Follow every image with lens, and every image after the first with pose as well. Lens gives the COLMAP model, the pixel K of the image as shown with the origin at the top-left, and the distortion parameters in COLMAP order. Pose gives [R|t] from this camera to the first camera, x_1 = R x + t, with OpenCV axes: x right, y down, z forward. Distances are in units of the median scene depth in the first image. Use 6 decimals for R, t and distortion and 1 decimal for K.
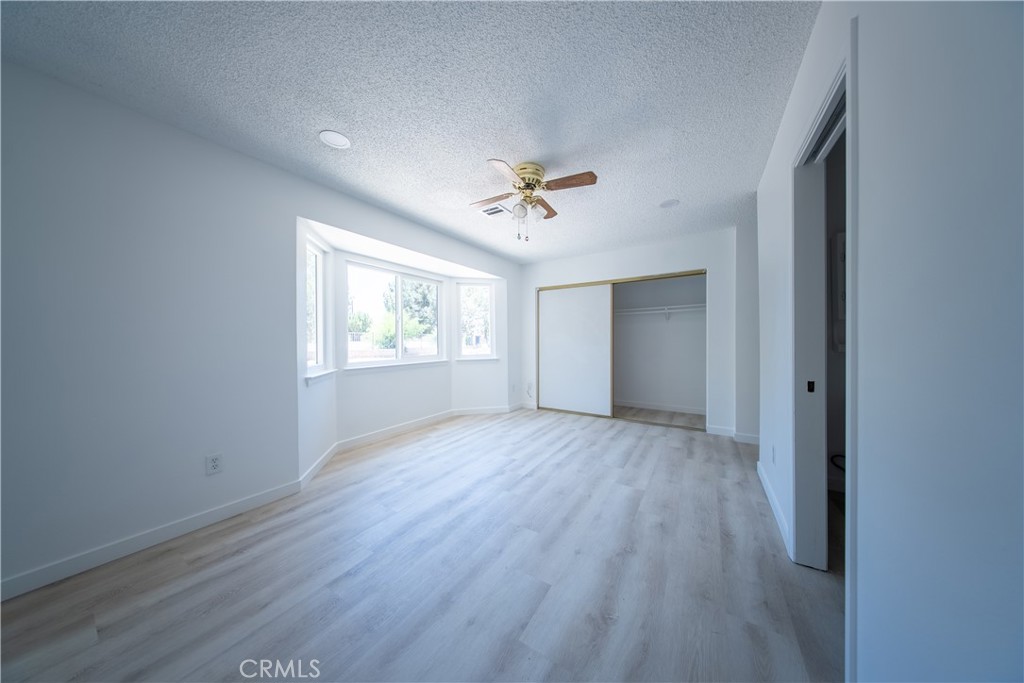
lens RADIAL K [[301.5, 0, 505.7], [0, 301.5, 338.7], [0, 0, 1]] dist [0.001483, -0.001361]
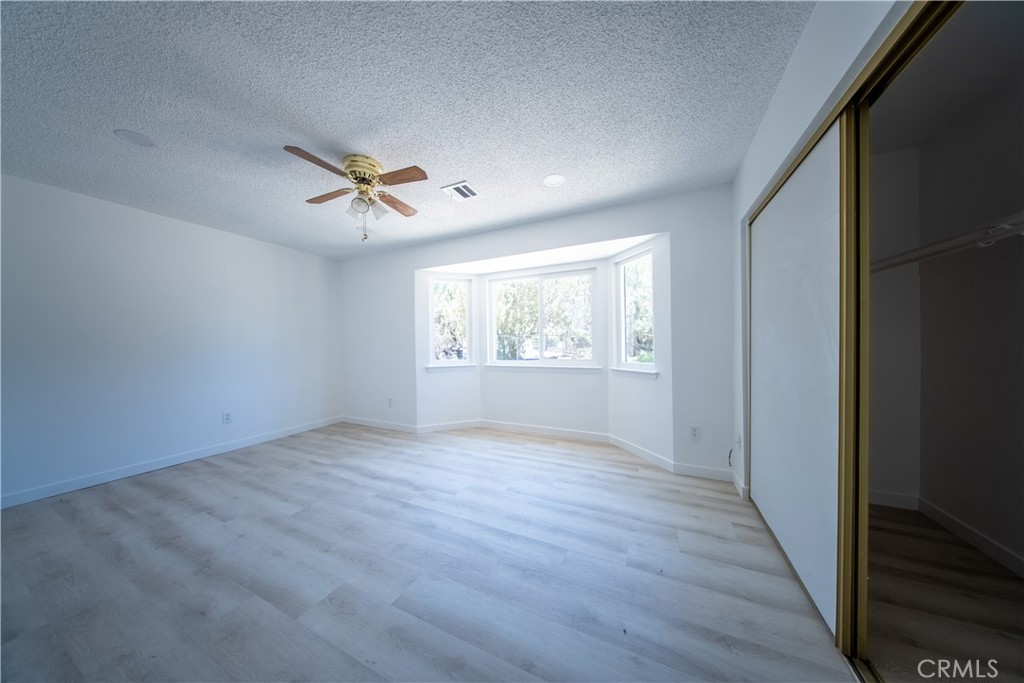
lens RADIAL K [[301.5, 0, 514.9], [0, 301.5, 341.0], [0, 0, 1]] dist [0.001483, -0.001361]
pose [[0.138572, 0.001566, -0.990351, 0.701753], [0.017660, 0.999836, 0.004052, -0.005050], [0.990195, -0.018051, 0.138522, 0.874904]]
